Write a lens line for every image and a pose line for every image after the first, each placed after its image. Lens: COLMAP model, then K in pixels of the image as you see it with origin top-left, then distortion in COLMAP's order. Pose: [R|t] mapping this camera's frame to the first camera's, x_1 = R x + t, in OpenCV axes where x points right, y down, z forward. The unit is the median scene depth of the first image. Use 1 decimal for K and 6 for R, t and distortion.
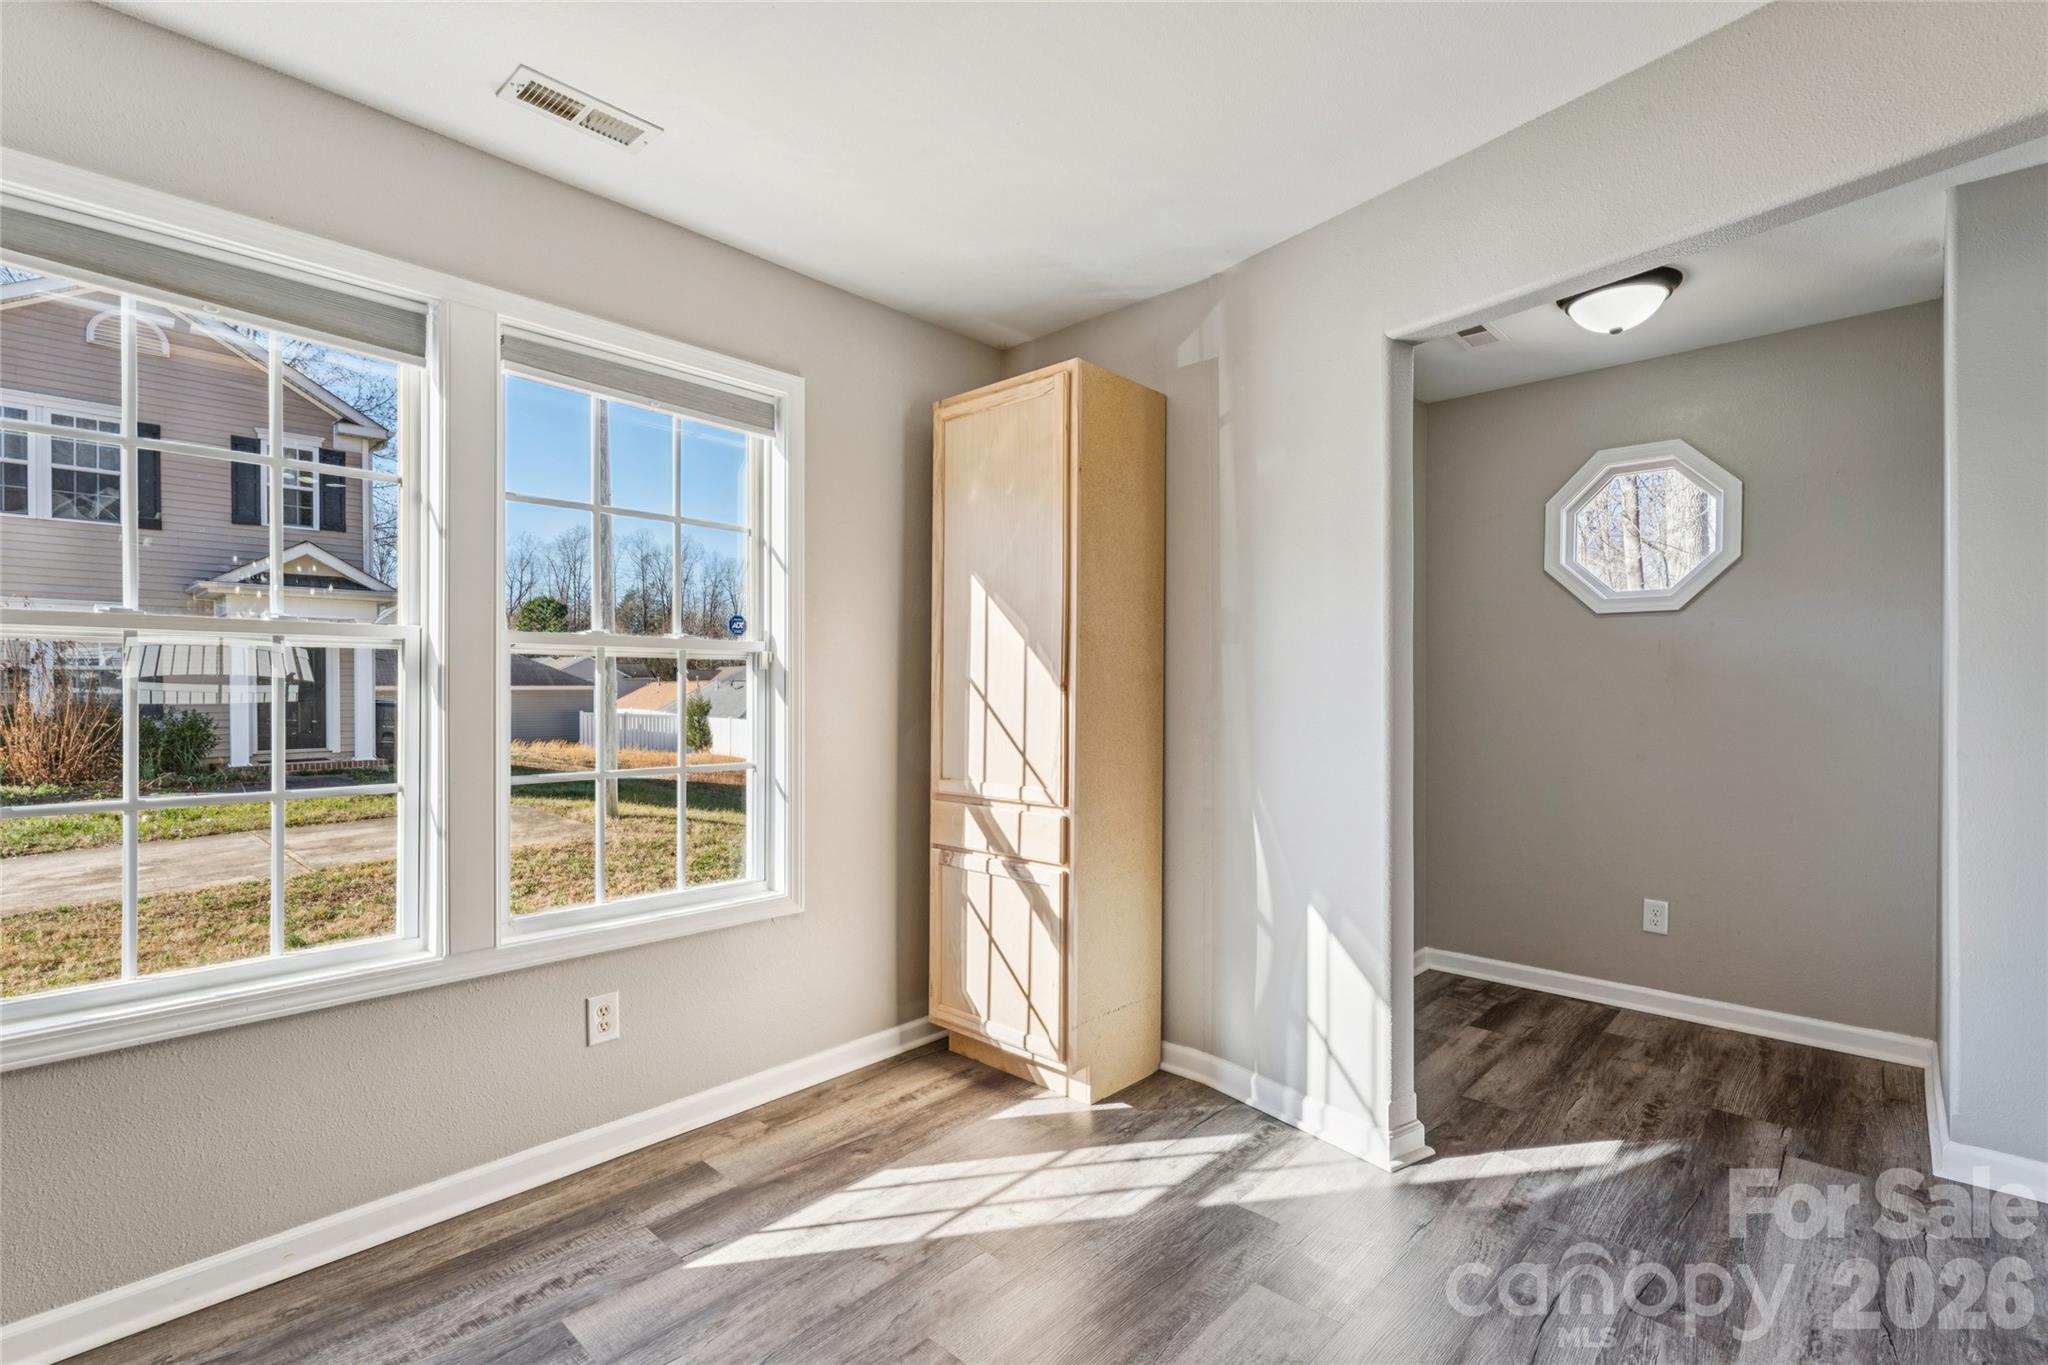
lens RADIAL K [[928.4, 0, 1018.7], [0, 928.4, 688.1], [0, 0, 1]] dist [0.000598, -0.000995]
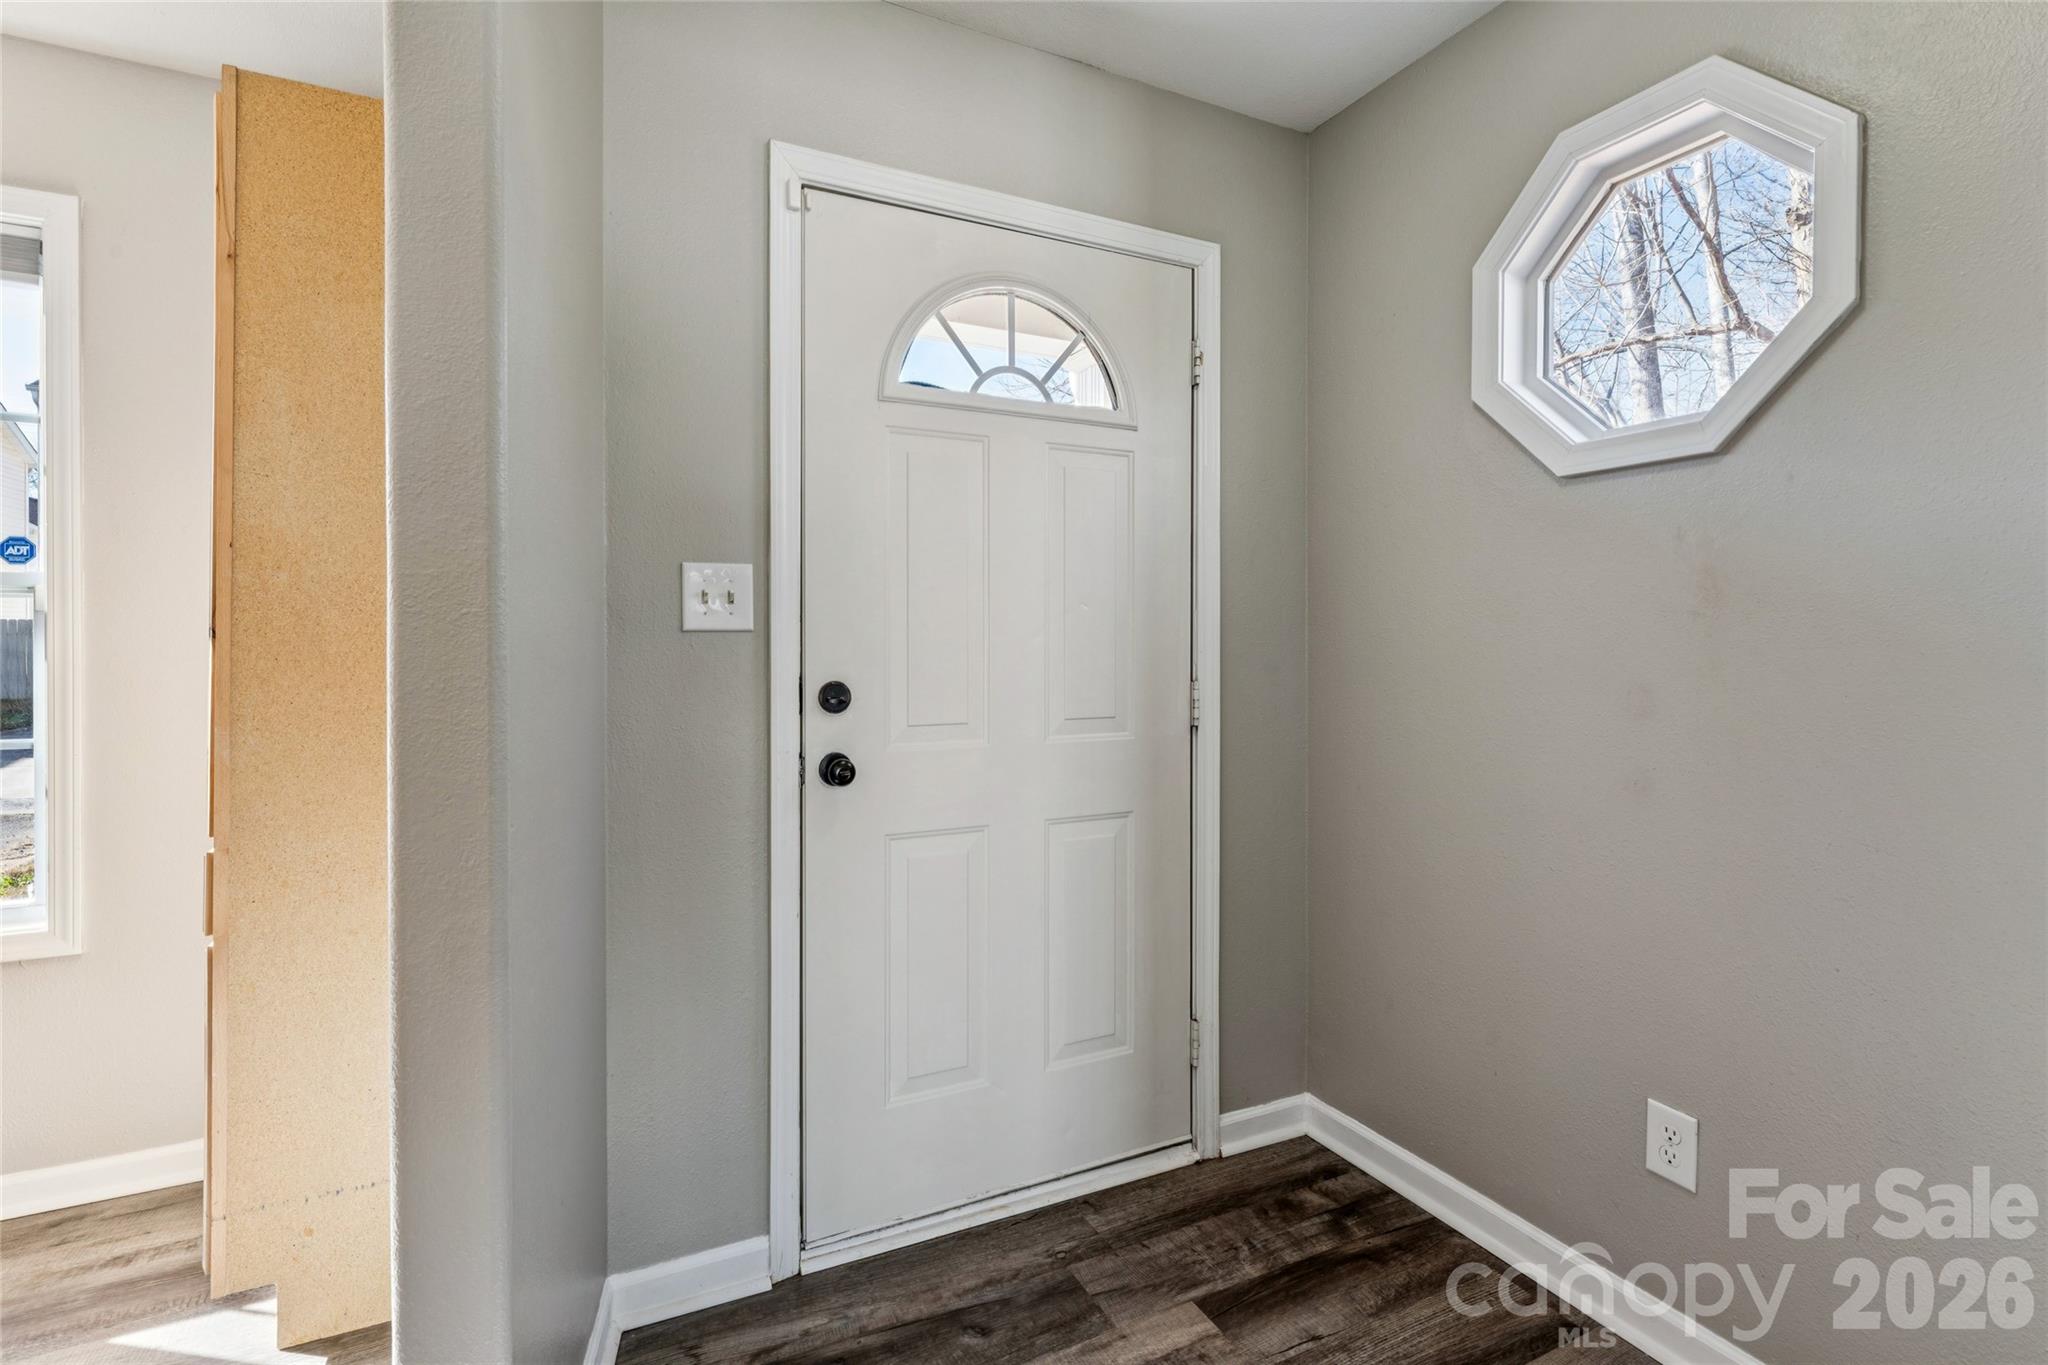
lens RADIAL K [[928.4, 0, 1018.6], [0, 928.4, 646.9], [0, 0, 1]] dist [0.000598, -0.000995]
pose [[0.937161, -0.002185, -0.348891, 0.556720], [0.001556, 0.999997, -0.002081, 0.008442], [0.348895, 0.001408, 0.937161, 0.480011]]
